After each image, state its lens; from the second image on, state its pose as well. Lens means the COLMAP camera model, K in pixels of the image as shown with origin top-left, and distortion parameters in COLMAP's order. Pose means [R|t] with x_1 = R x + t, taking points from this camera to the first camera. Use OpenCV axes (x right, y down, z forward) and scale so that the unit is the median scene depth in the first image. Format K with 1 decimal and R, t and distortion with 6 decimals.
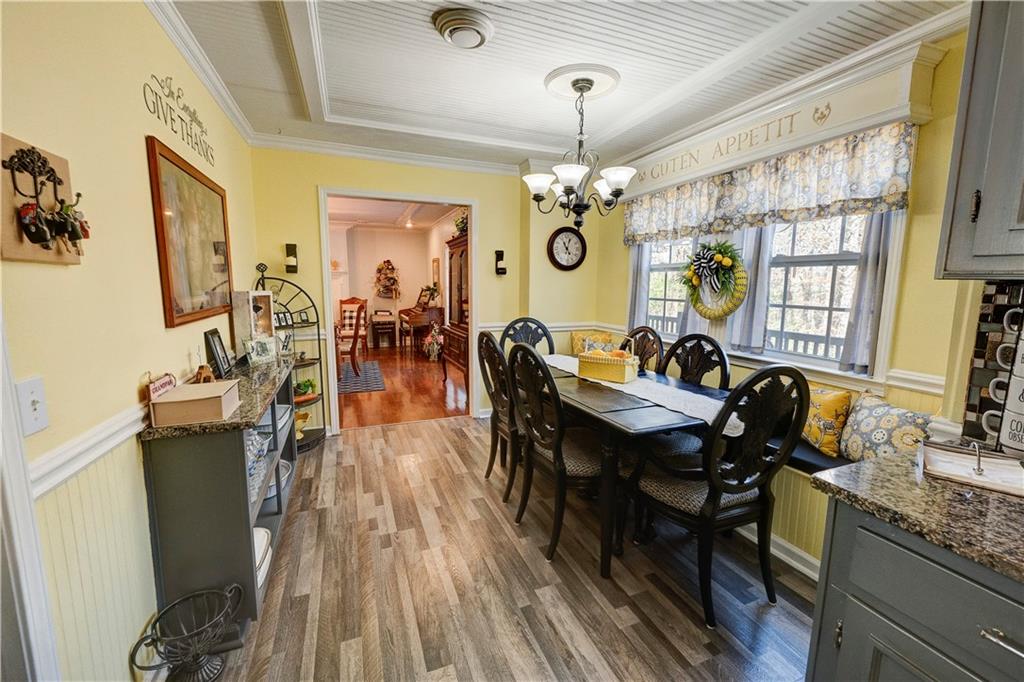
lens RADIAL K [[432.8, 0, 518.3], [0, 432.8, 337.8], [0, 0, 1]] dist [-0.001413, -0.000849]
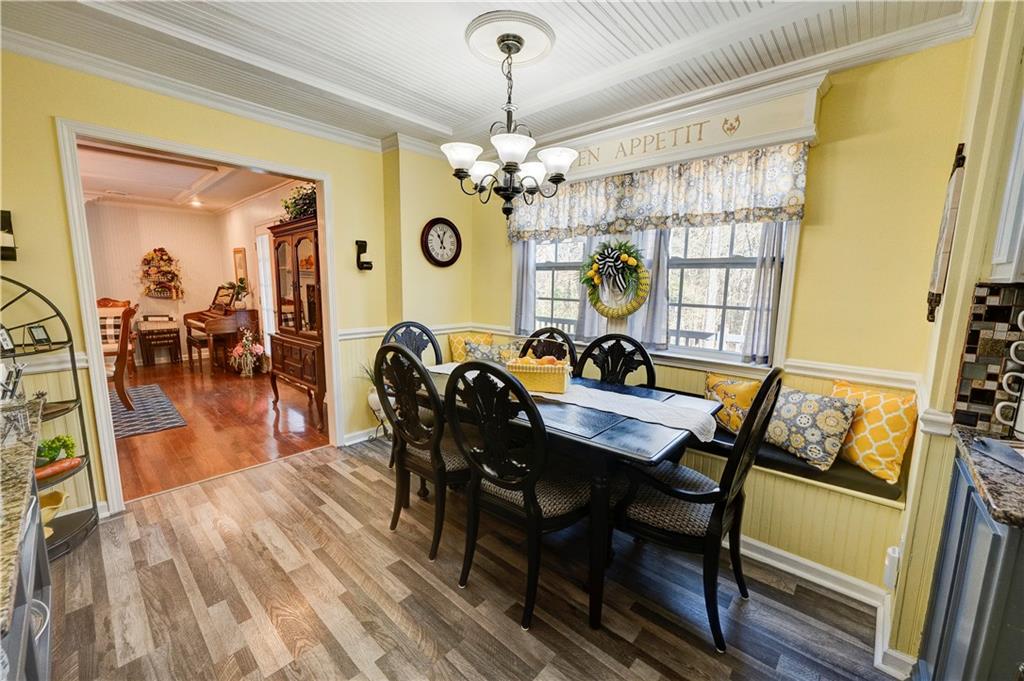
lens RADIAL K [[411.1, 0, 528.4], [0, 411.1, 339.0], [0, 0, 1]] dist [-0.002523, -0.000160]
pose [[0.894473, -0.053343, 0.443928, -0.178856], [0.047012, 0.998575, 0.025265, -0.030148], [-0.444643, -0.001729, 0.895706, 0.242780]]
